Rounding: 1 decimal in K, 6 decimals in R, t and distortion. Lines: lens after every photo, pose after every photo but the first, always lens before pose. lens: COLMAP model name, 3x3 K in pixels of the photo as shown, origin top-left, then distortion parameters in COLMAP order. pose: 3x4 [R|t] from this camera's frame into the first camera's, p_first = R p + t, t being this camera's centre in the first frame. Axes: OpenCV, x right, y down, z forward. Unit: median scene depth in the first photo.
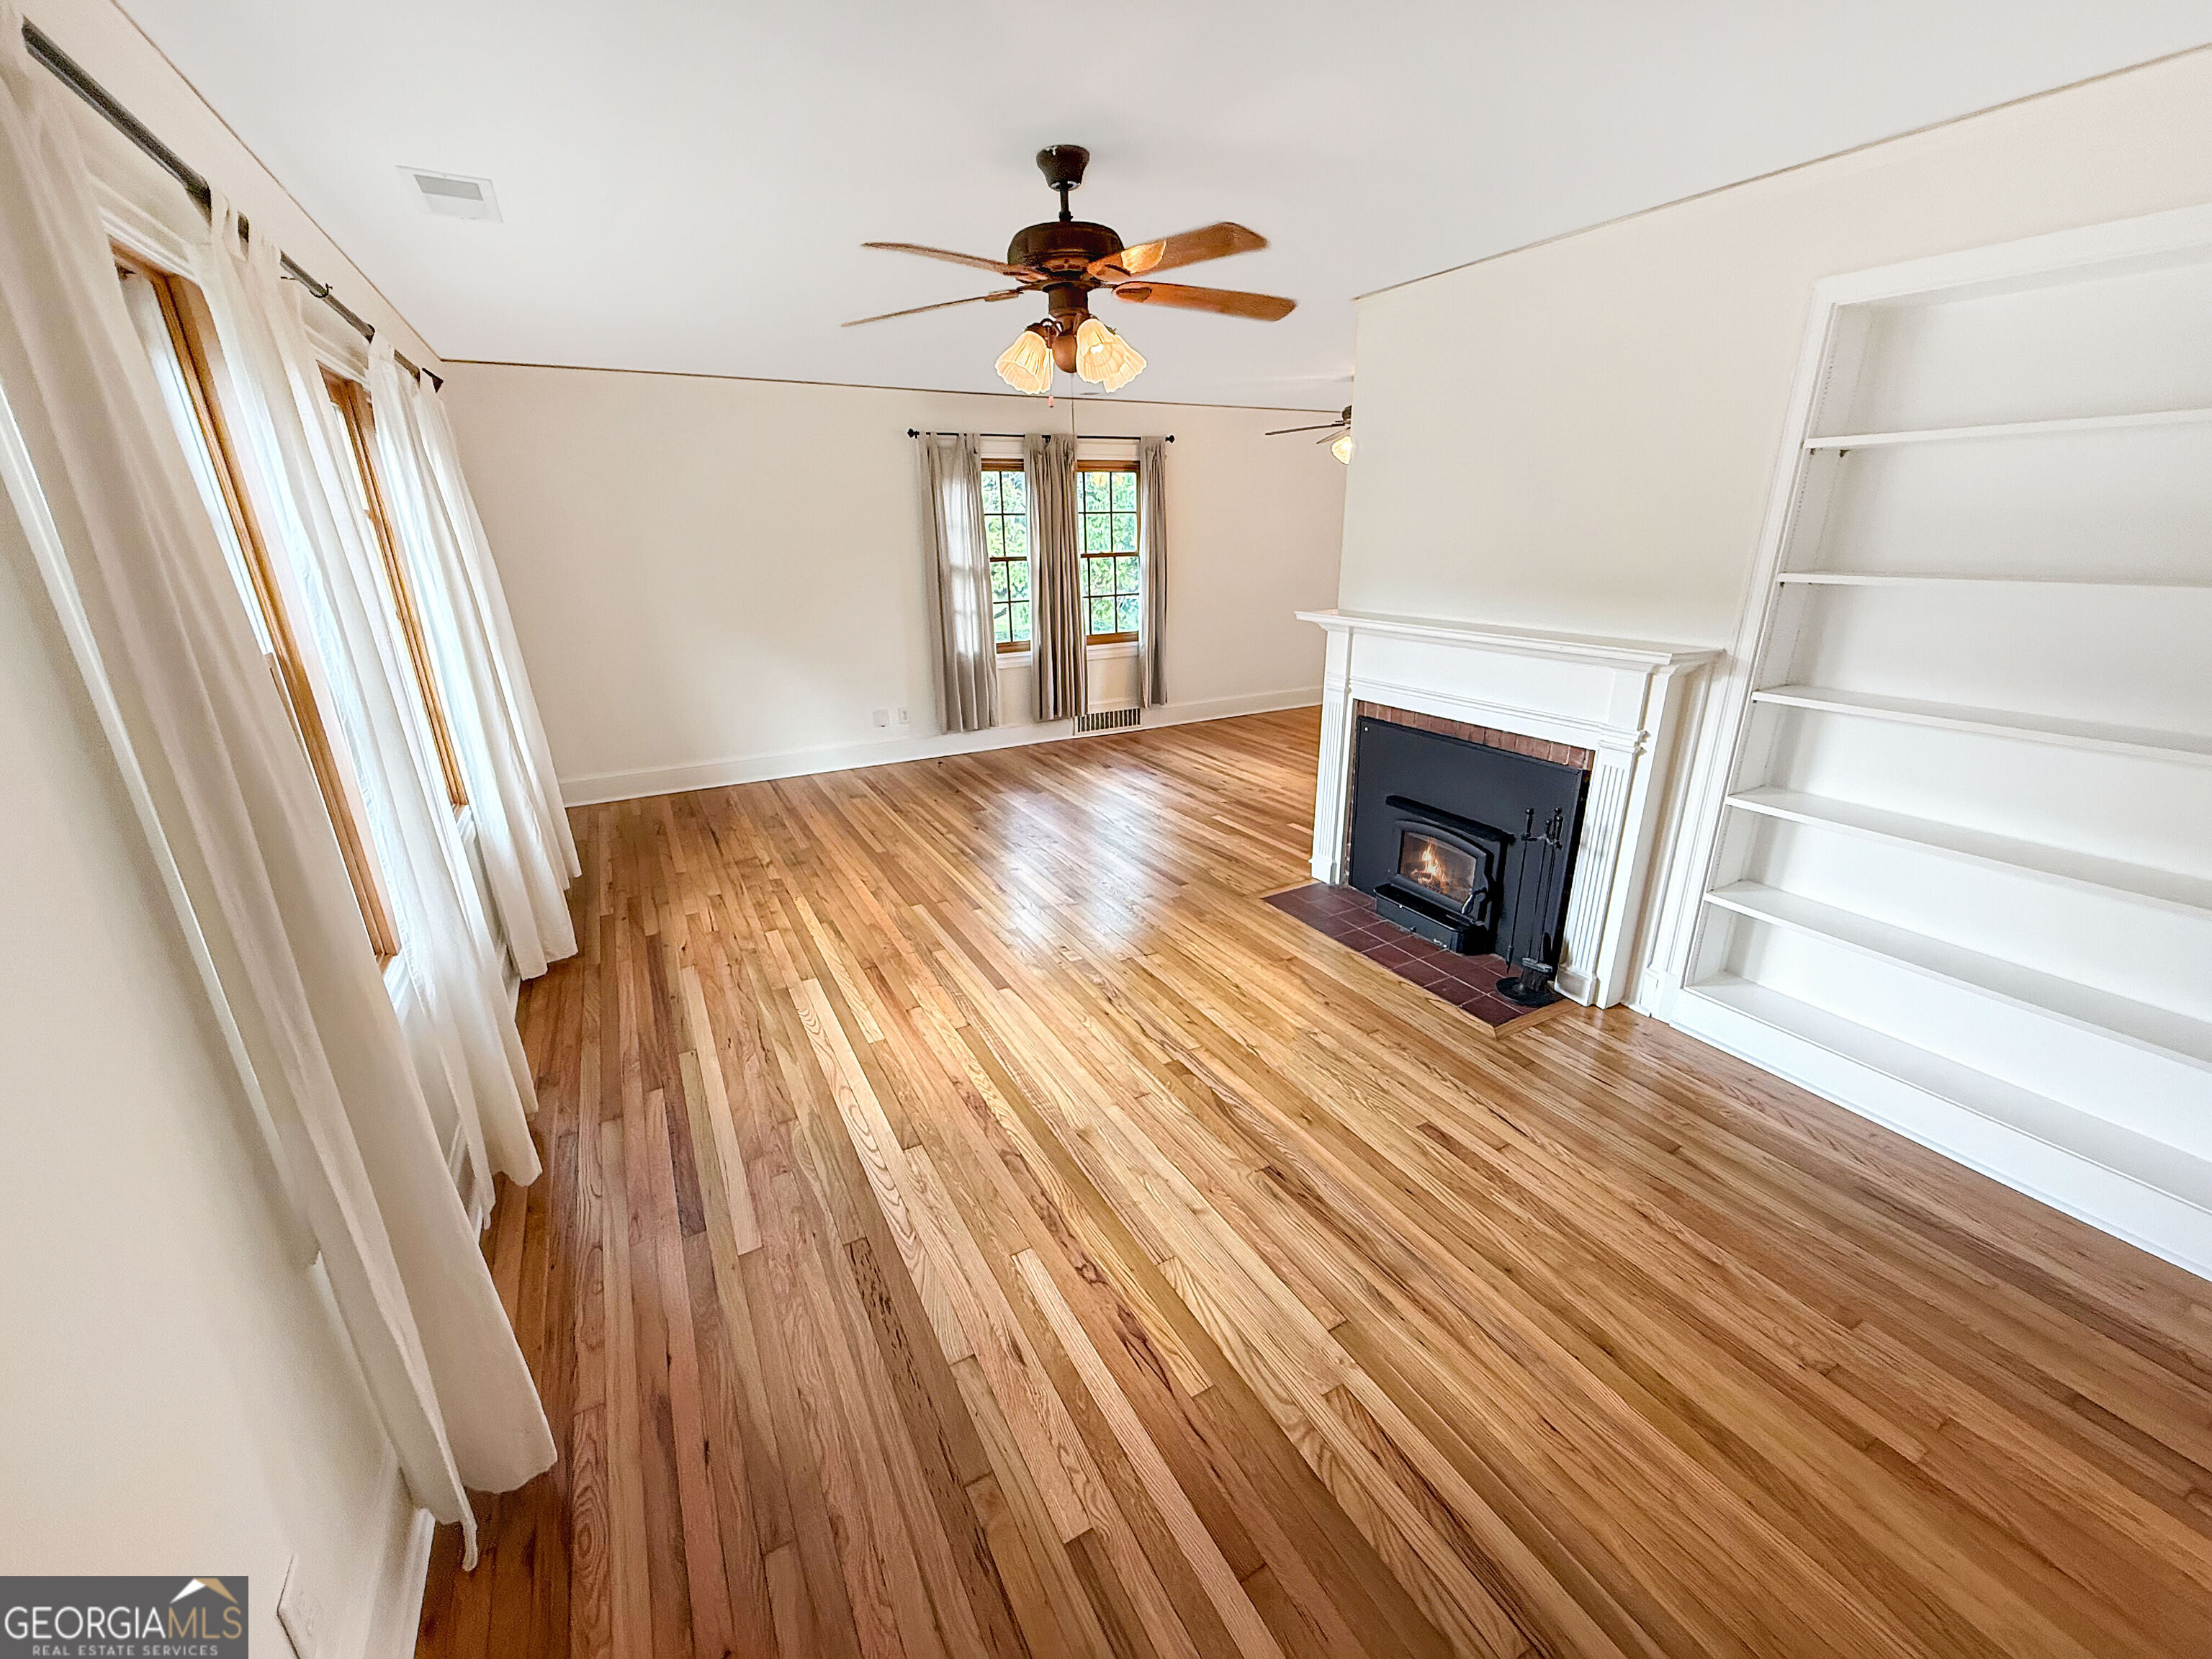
lens RADIAL K [[883.5, 0, 1097.3], [0, 883.5, 829.3], [0, 0, 1]] dist [-0.002108, -0.000112]
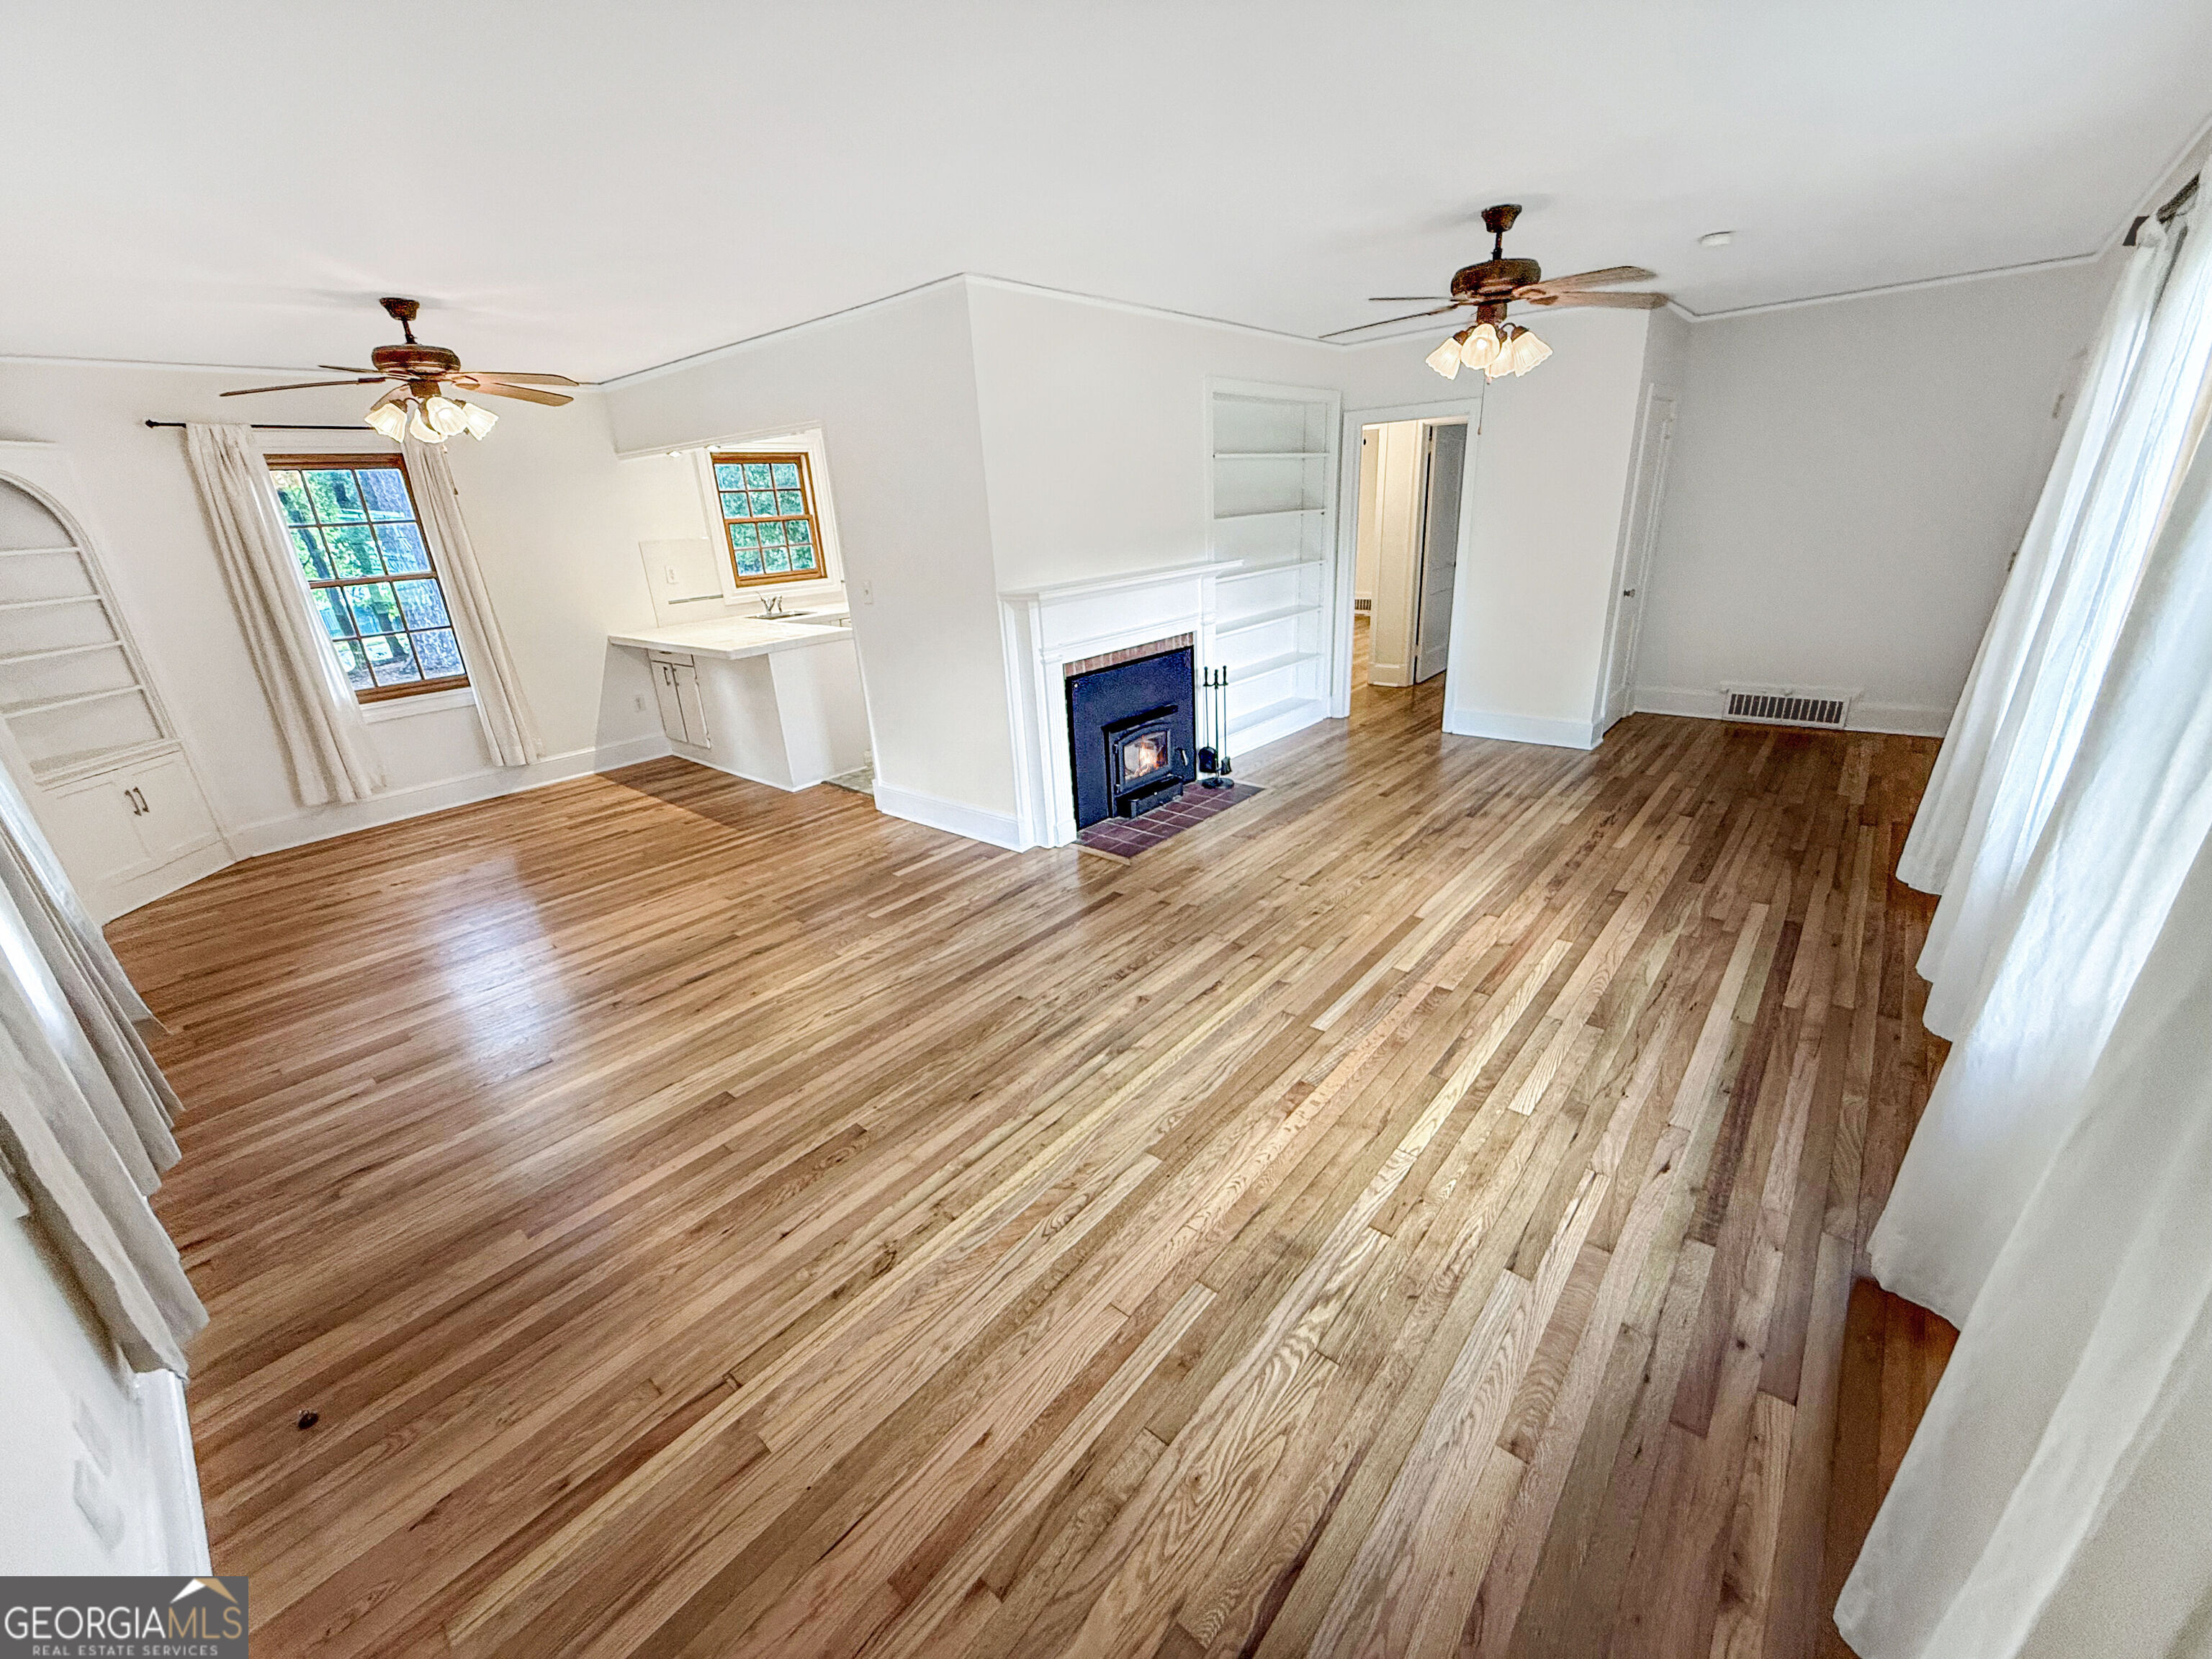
lens RADIAL K [[883.5, 0, 1097.3], [0, 883.5, 829.3], [0, 0, 1]] dist [-0.002108, -0.000112]
pose [[-0.352292, -0.294125, 0.888471, -0.623640], [0.363143, 0.831994, 0.419420, -0.348712], [-0.862564, 0.470401, -0.186295, 1.046825]]
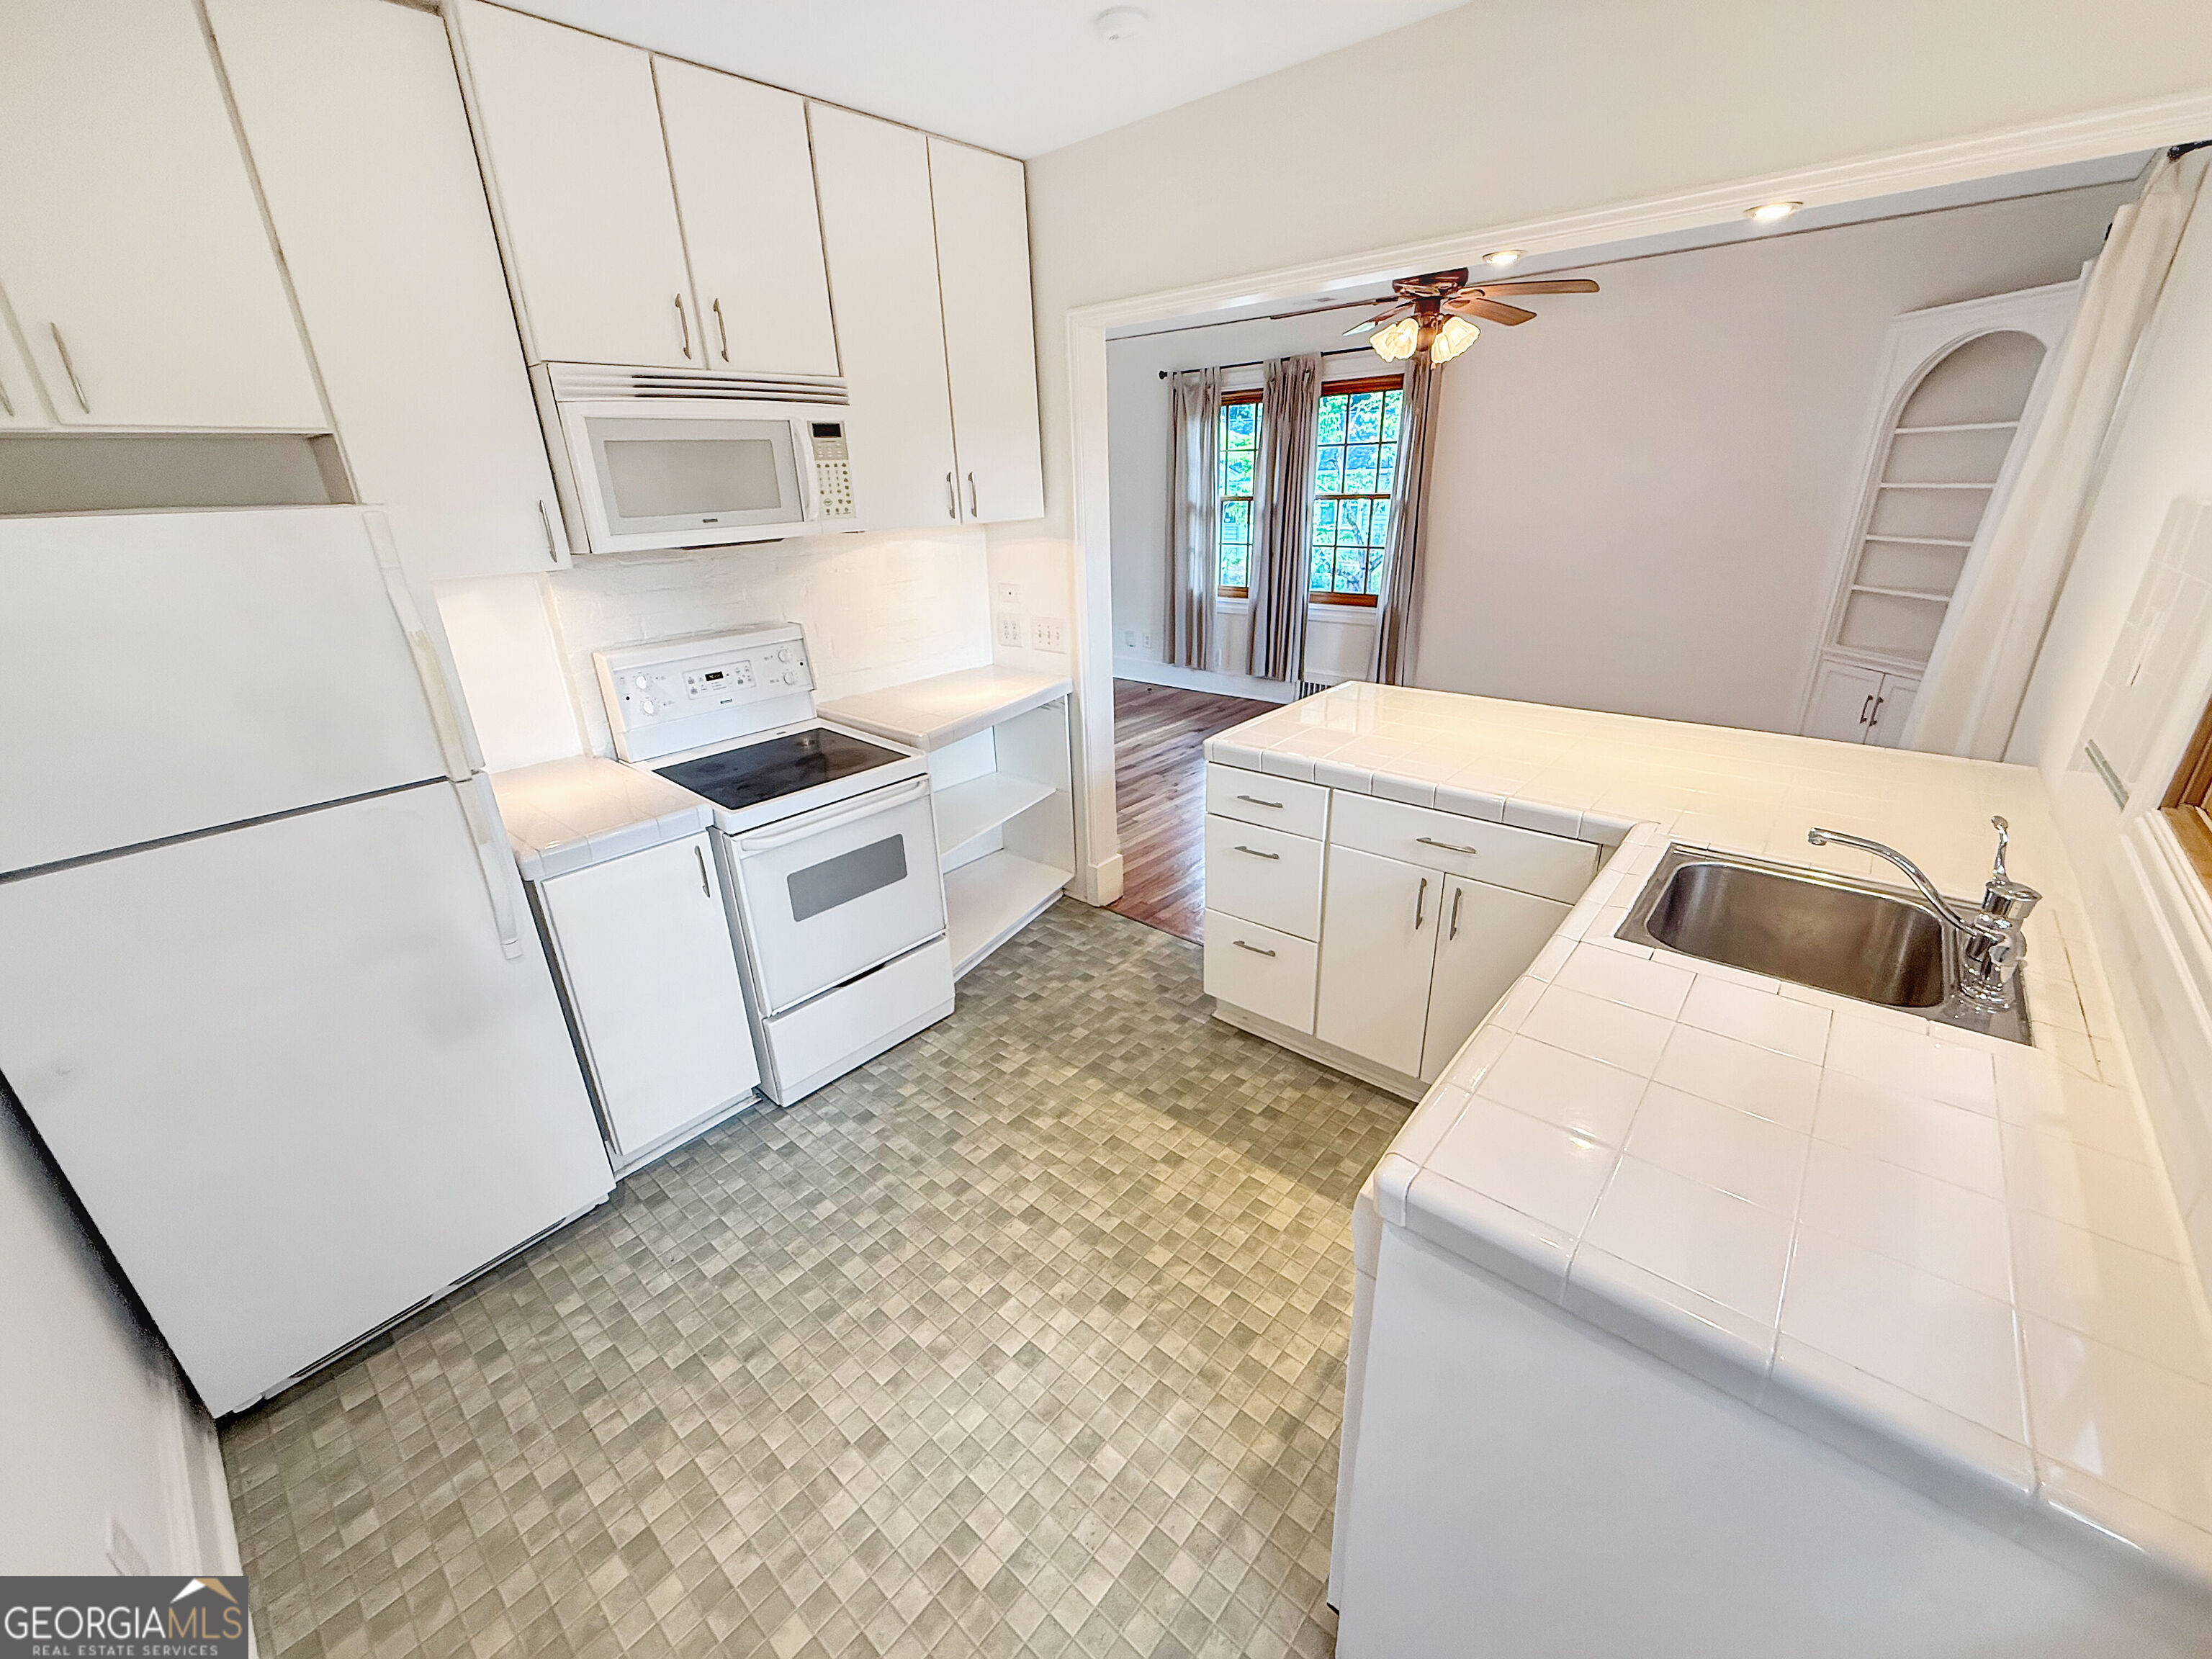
lens RADIAL K [[883.5, 0, 1097.3], [0, 883.5, 829.3], [0, 0, 1]] dist [-0.002108, -0.000112]
pose [[0.347701, 0.359792, -0.865826, 1.104830], [-0.281205, 0.920949, 0.269771, -0.263248], [0.894443, 0.149675, 0.421390, 0.707829]]
